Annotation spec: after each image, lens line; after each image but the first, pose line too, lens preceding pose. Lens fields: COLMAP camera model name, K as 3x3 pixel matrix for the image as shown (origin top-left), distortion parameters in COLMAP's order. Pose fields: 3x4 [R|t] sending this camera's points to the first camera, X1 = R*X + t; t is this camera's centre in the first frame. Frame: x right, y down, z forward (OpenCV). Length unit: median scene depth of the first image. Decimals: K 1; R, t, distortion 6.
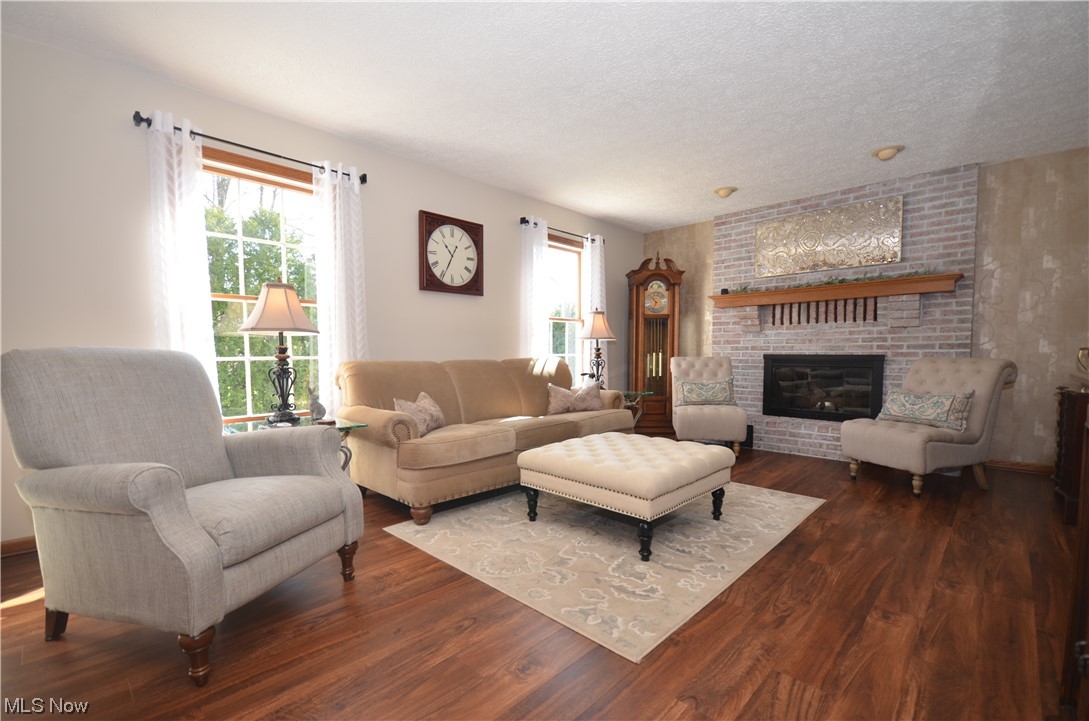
lens RADIAL K [[472.1, 0, 543.0], [0, 472.1, 380.7], [0, 0, 1]] dist [0.002600, -0.008849]
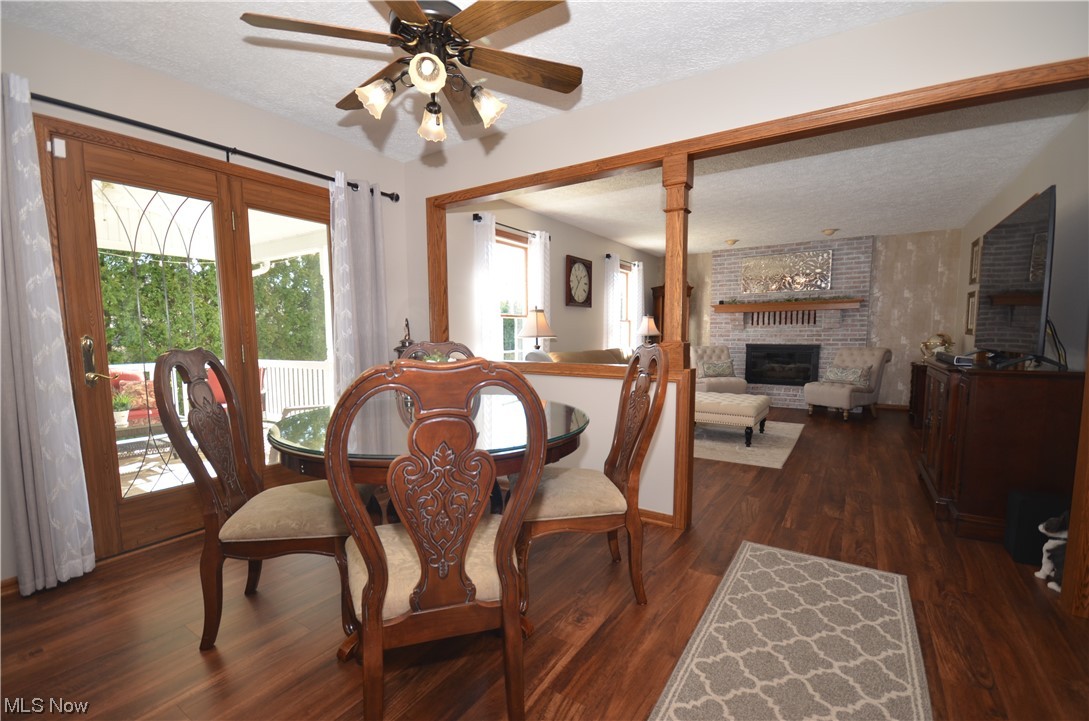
lens RADIAL K [[470.0, 0, 547.7], [0, 470.0, 379.2], [0, 0, 1]] dist [0.000838, -0.000202]
pose [[0.981616, -0.020655, 0.189744, -0.564591], [0.013877, 0.999220, 0.036978, -0.007524], [-0.190360, -0.033665, 0.981137, -0.474674]]
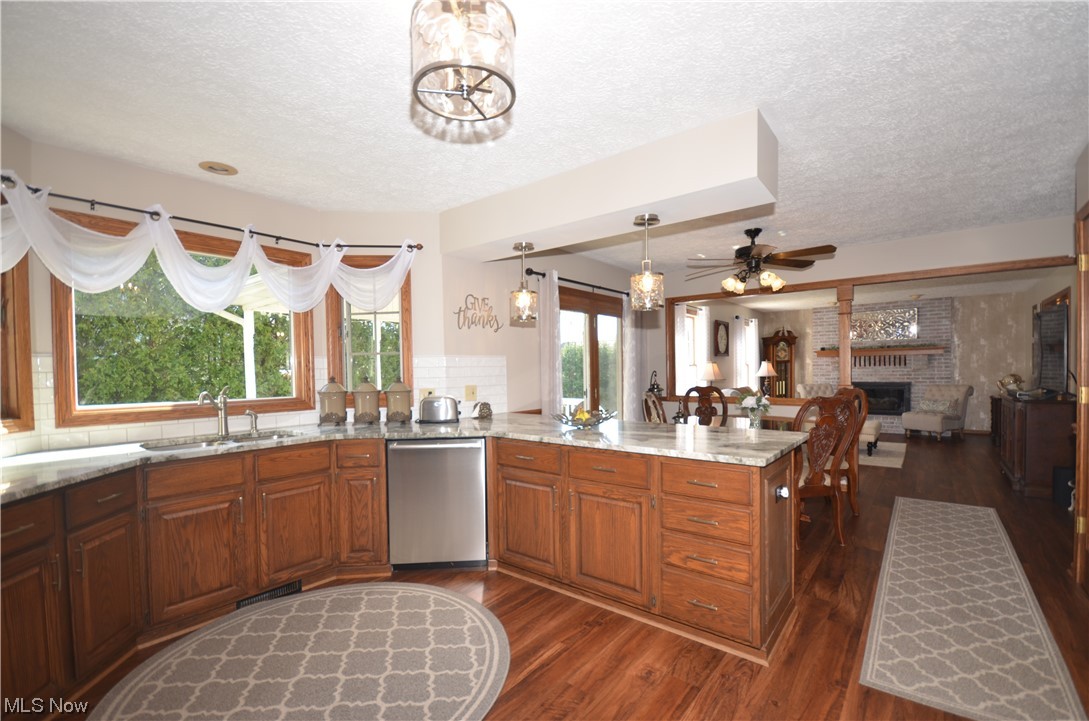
lens RADIAL K [[472.1, 0, 543.0], [0, 472.1, 380.7], [0, 0, 1]] dist [0.002600, -0.008849]
pose [[0.995854, -0.014870, 0.089747, -1.122864], [0.018354, 0.999105, -0.038119, -0.012837], [-0.089100, 0.039608, 0.995235, -0.964027]]
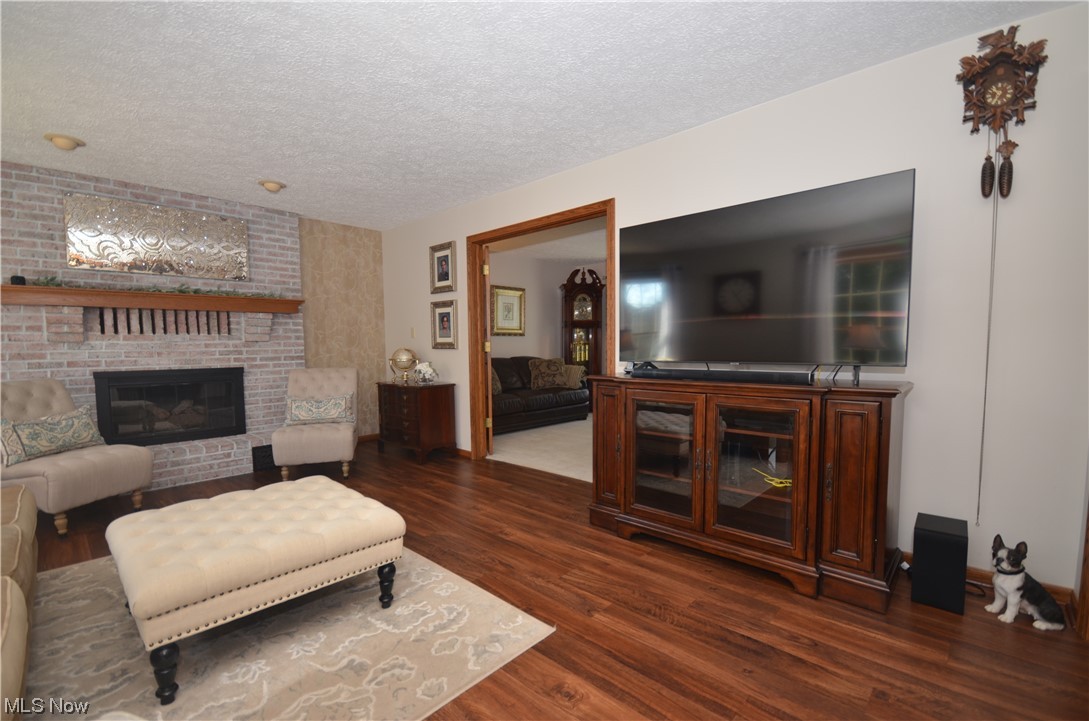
lens RADIAL K [[472.1, 0, 543.0], [0, 472.1, 380.7], [0, 0, 1]] dist [0.002600, -0.008849]
pose [[-0.020300, -0.071298, 0.997248, -0.361692], [0.069511, 0.994940, 0.072548, -0.056550], [-0.997375, 0.070792, -0.015241, 0.358828]]
